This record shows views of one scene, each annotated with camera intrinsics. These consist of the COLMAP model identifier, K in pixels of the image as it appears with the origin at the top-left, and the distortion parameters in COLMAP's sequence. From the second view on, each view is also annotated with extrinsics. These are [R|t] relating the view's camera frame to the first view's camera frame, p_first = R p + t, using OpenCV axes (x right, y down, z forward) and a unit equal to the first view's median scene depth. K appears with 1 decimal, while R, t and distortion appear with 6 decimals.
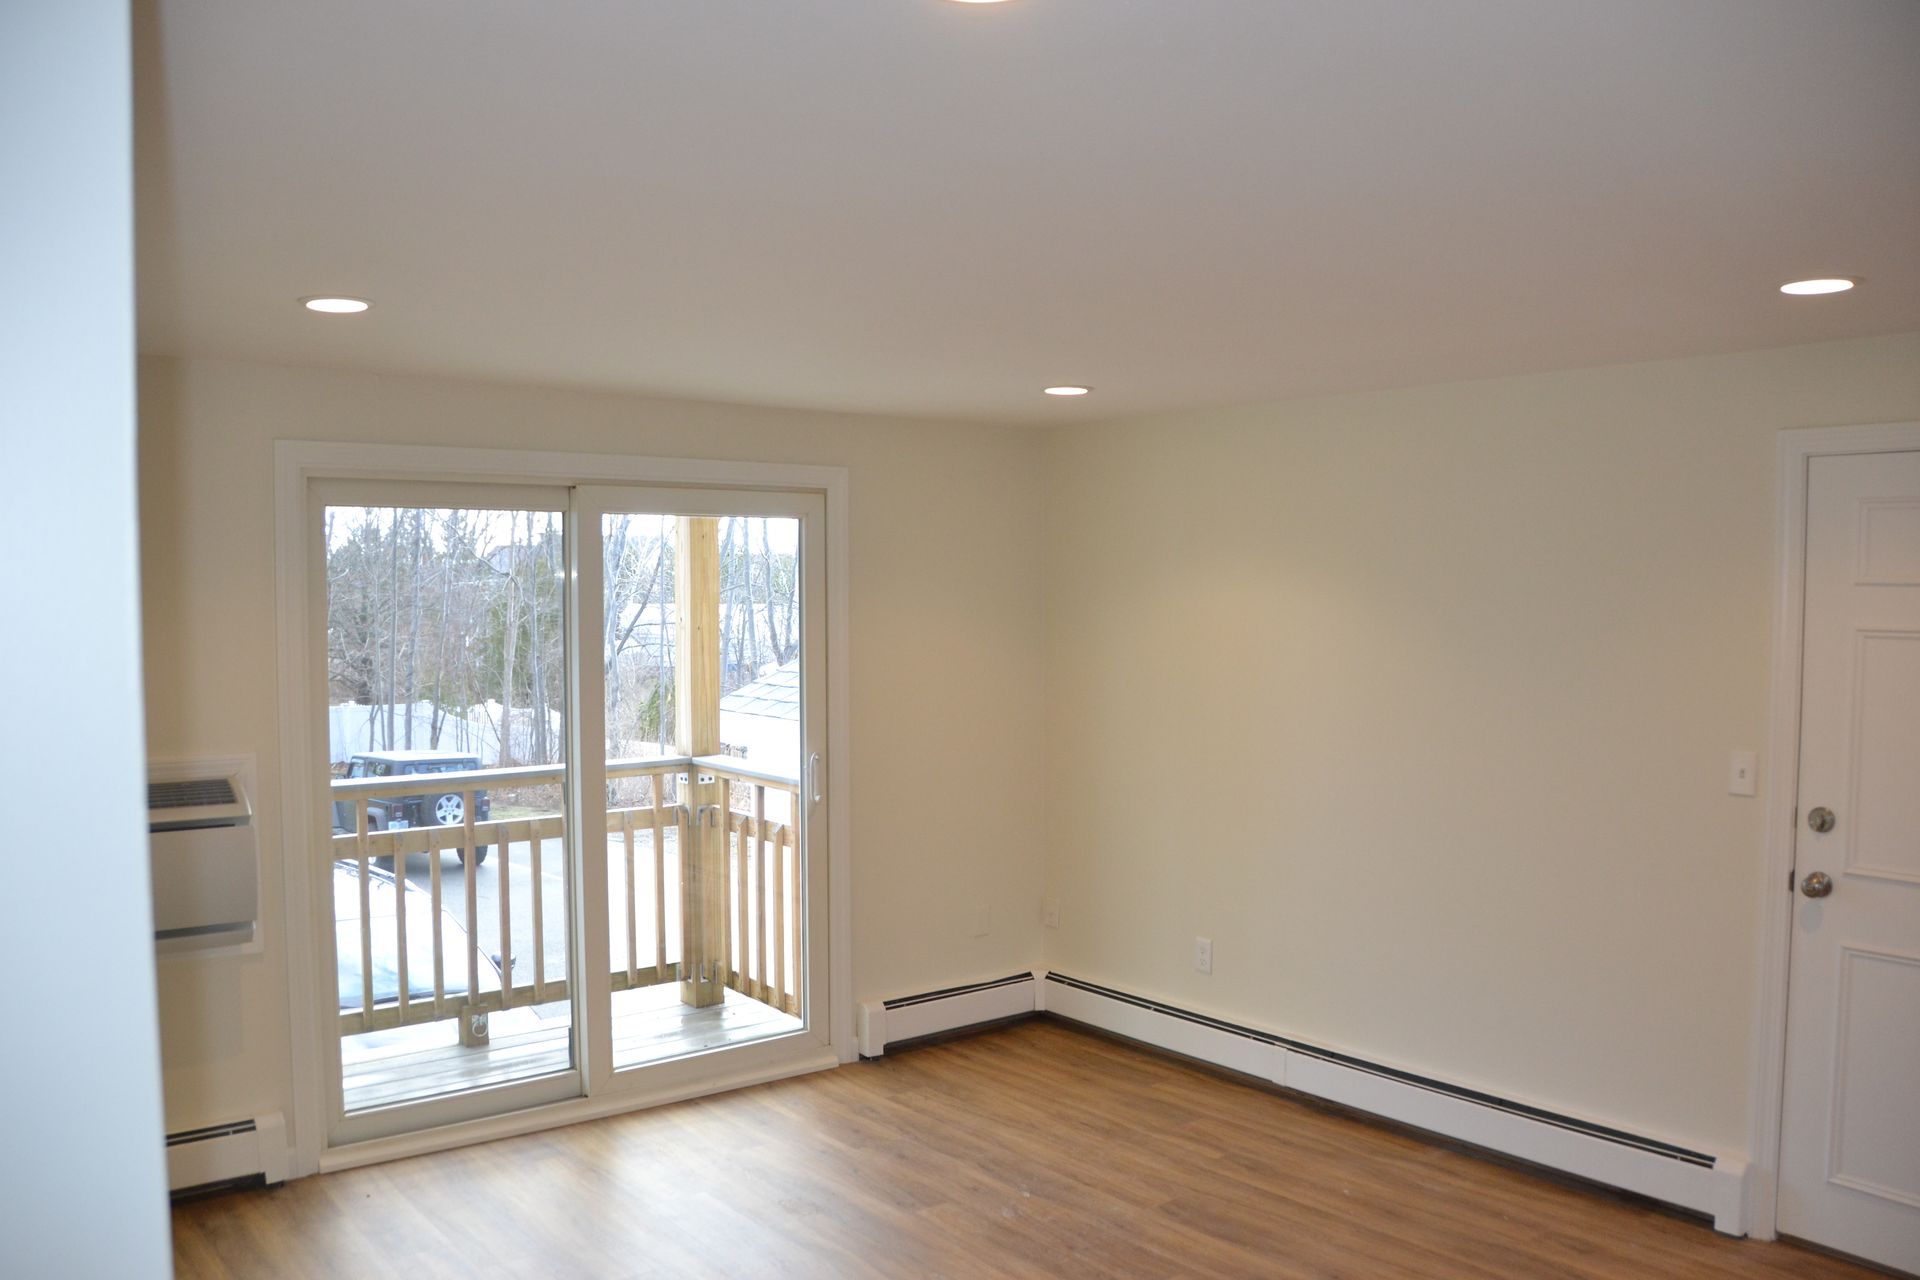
lens RADIAL K [[1515.7, 0, 960.7], [0, 1515.7, 656.0], [0, 0, 1]] dist [-0.161533, 0.109555]
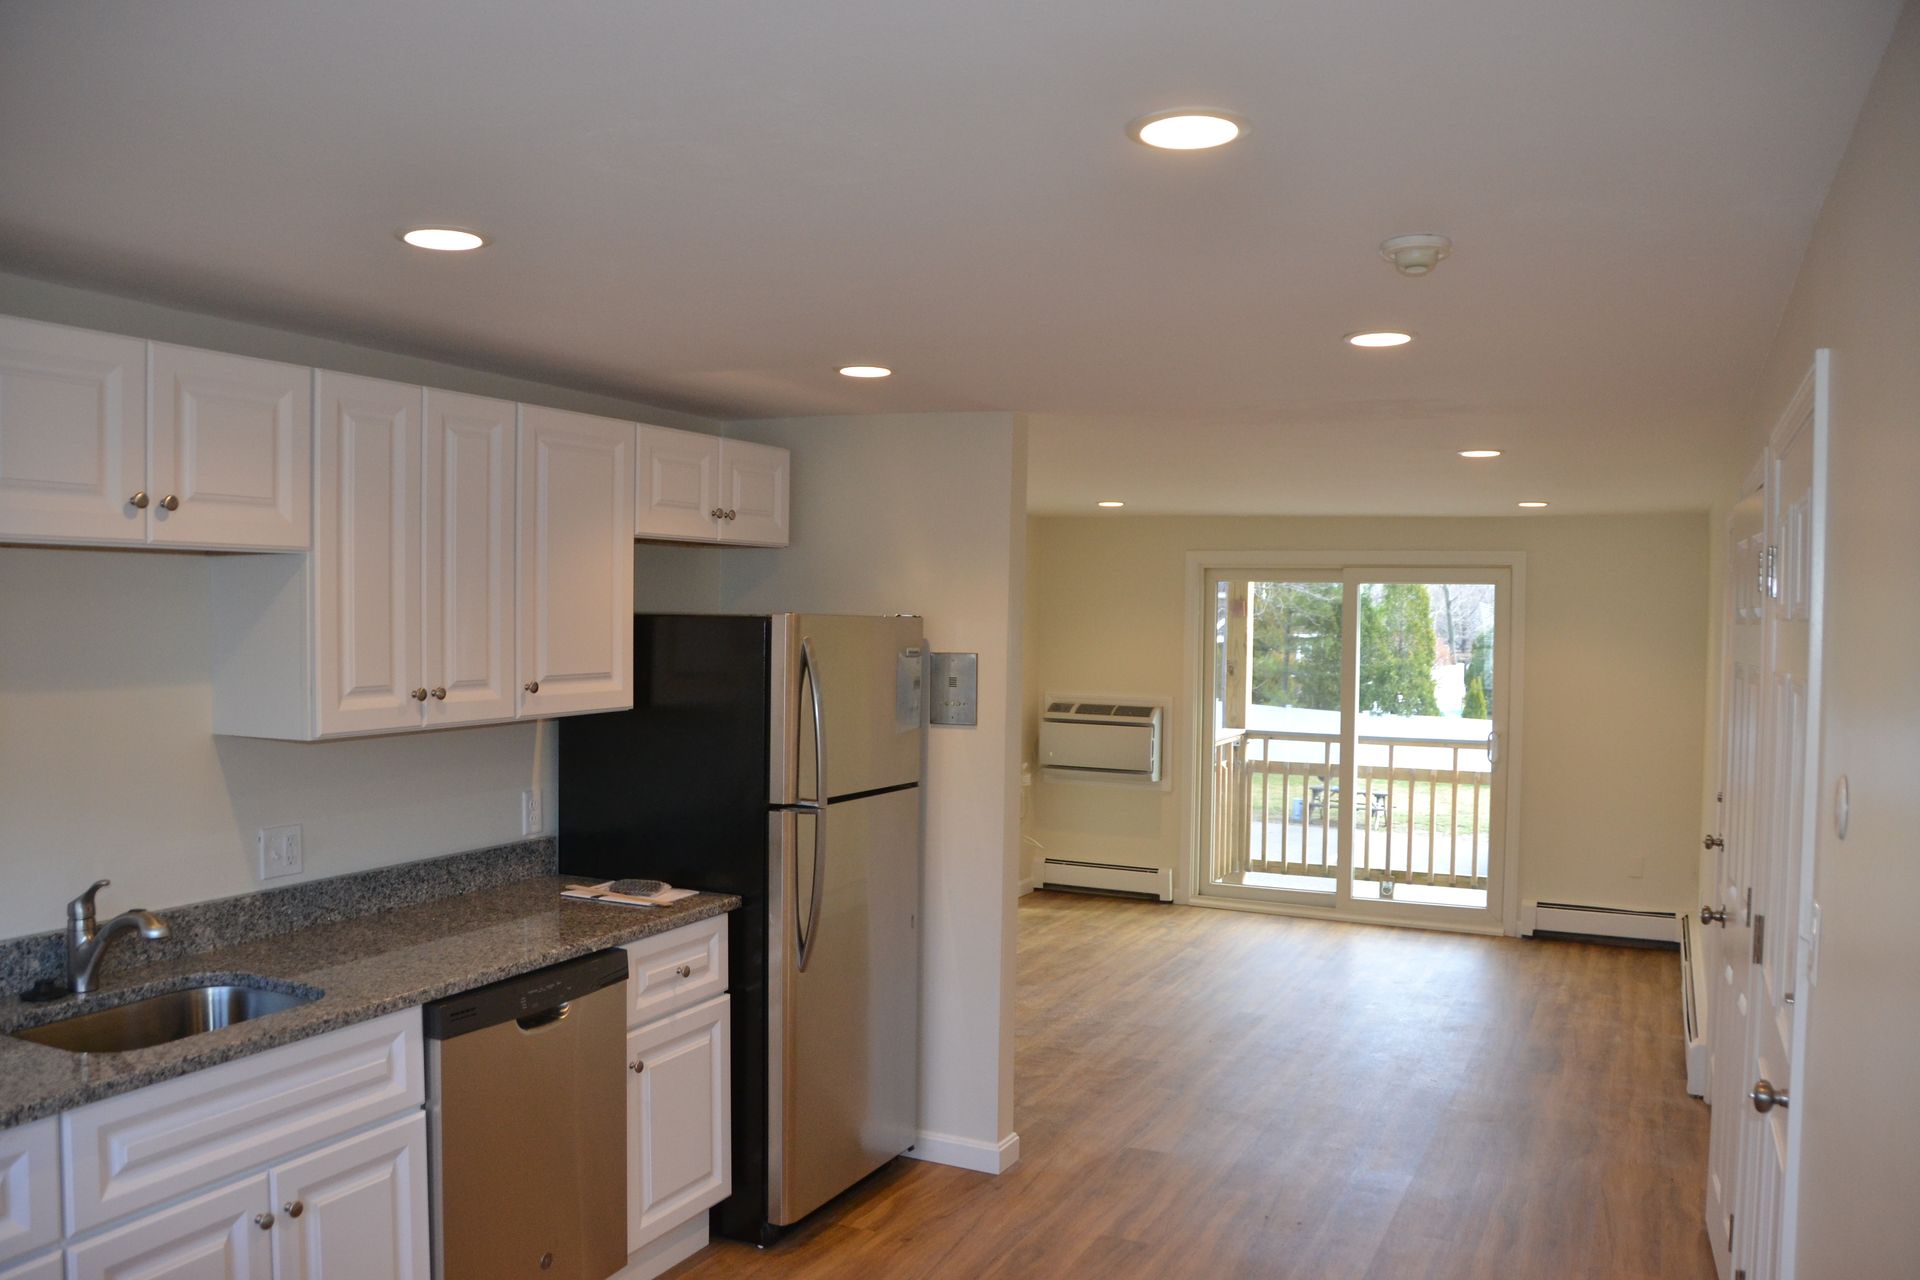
lens RADIAL K [[1515.7, 0, 960.7], [0, 1515.7, 656.0], [0, 0, 1]] dist [-0.161533, 0.109555]
pose [[0.442204, 0.030946, -0.896381, 1.056512], [-0.055074, 0.998456, 0.007301, 0.004548], [0.895222, 0.046138, 0.443225, -0.199444]]
